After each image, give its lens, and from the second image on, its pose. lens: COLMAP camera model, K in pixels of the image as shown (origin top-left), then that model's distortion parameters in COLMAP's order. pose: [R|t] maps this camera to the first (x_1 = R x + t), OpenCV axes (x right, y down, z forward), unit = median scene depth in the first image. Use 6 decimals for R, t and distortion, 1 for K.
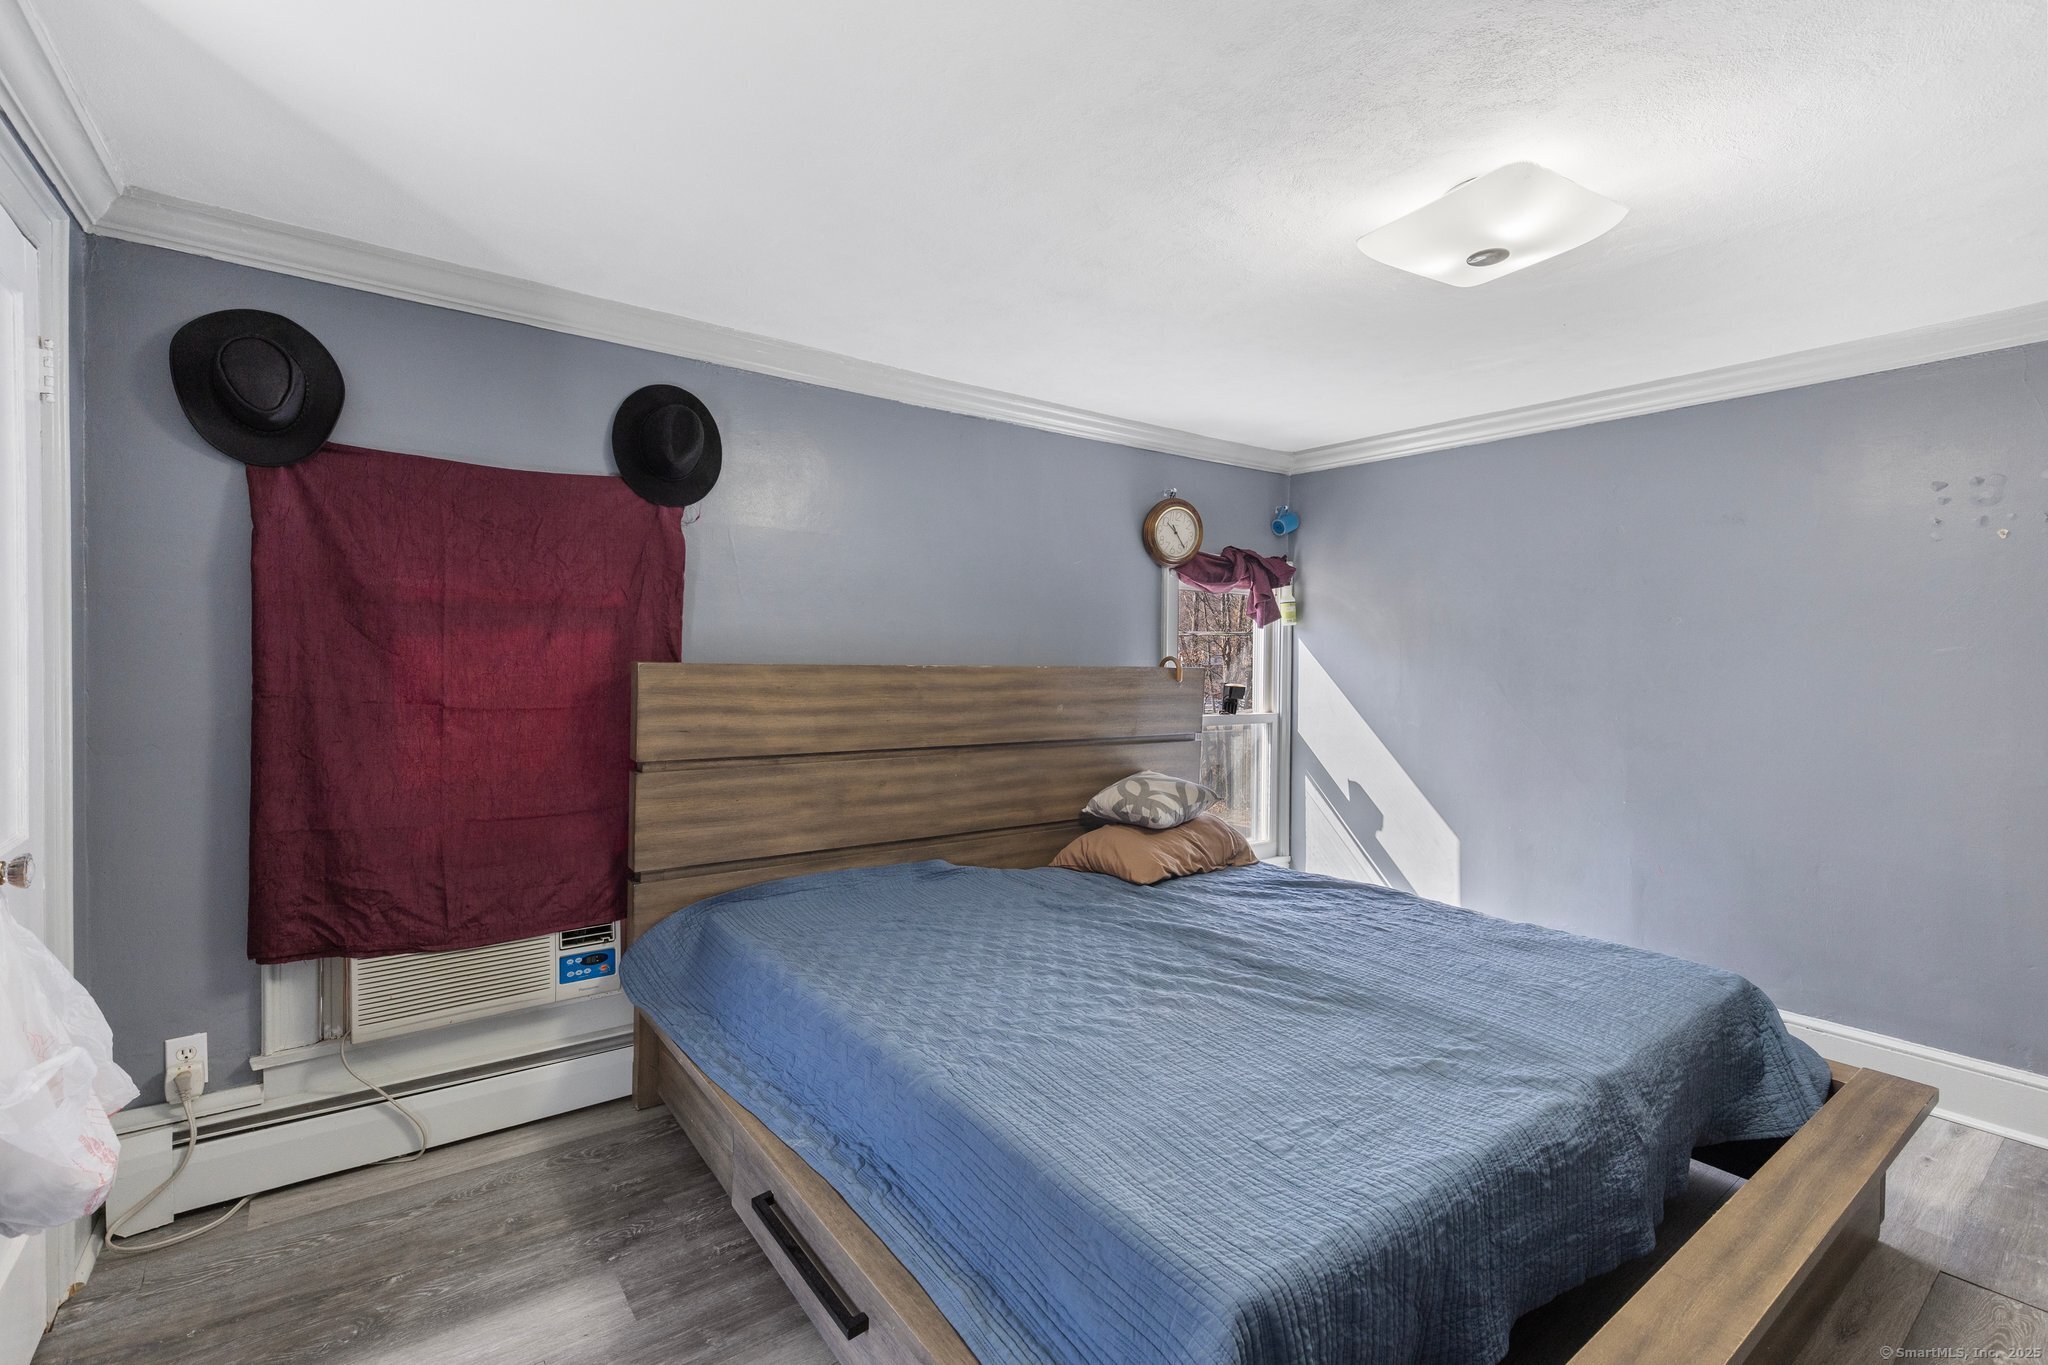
lens RADIAL K [[926.2, 0, 1015.7], [0, 926.2, 670.6], [0, 0, 1]] dist [0.009775, -0.000330]
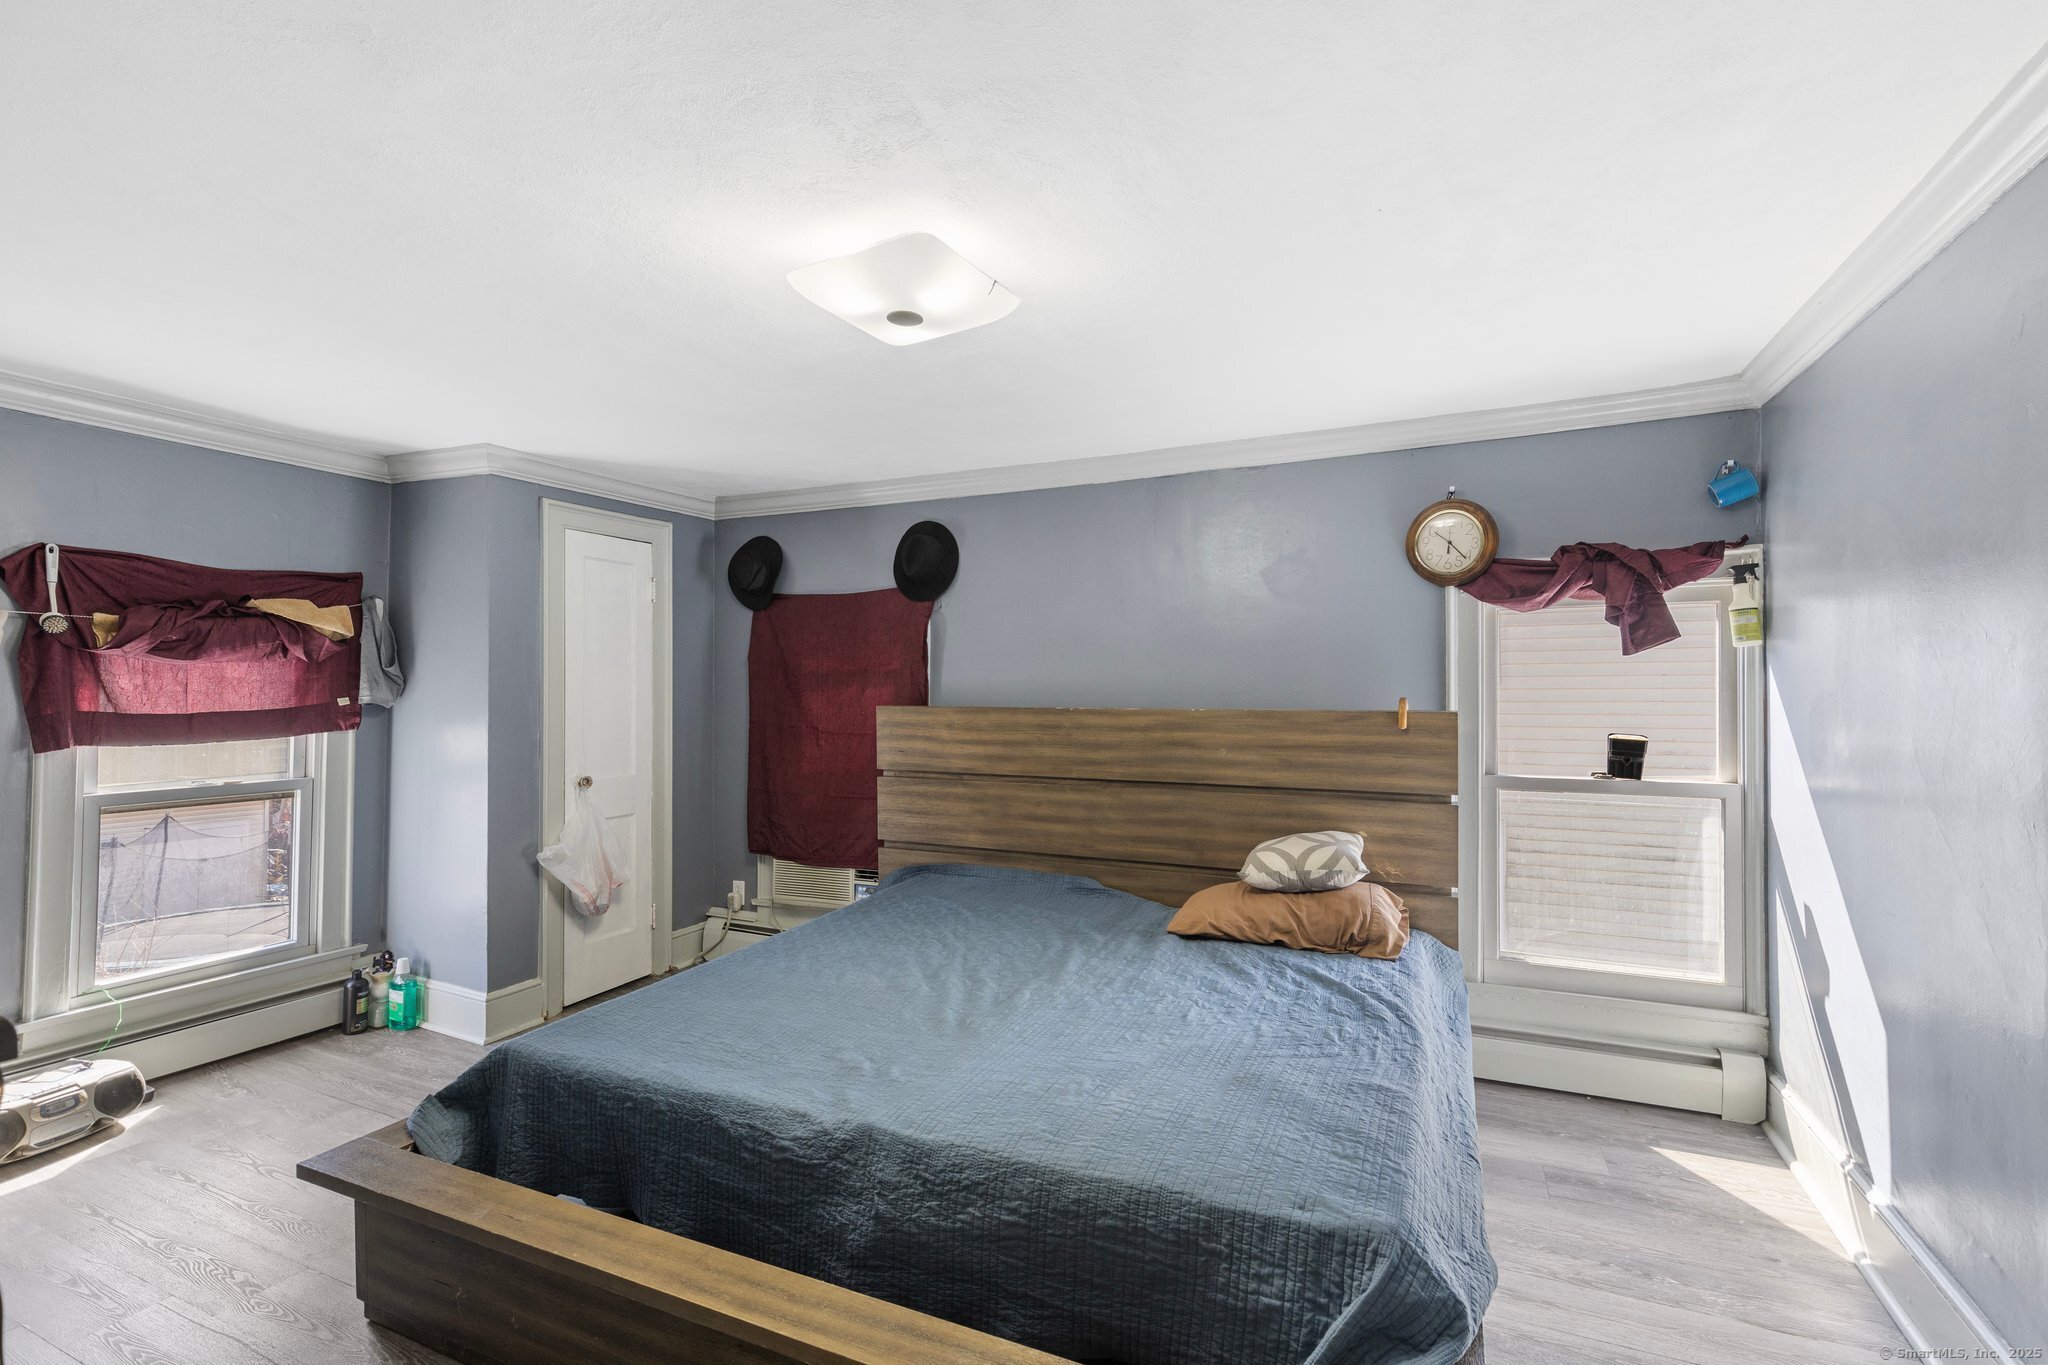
lens RADIAL K [[926.2, 0, 1010.4], [0, 926.2, 688.7], [0, 0, 1]] dist [0.009775, -0.000330]
pose [[0.468222, -0.018802, -0.883411, 0.928256], [-0.005984, 0.999683, -0.024448, -0.000986], [0.883591, 0.016734, 0.467961, 0.391761]]
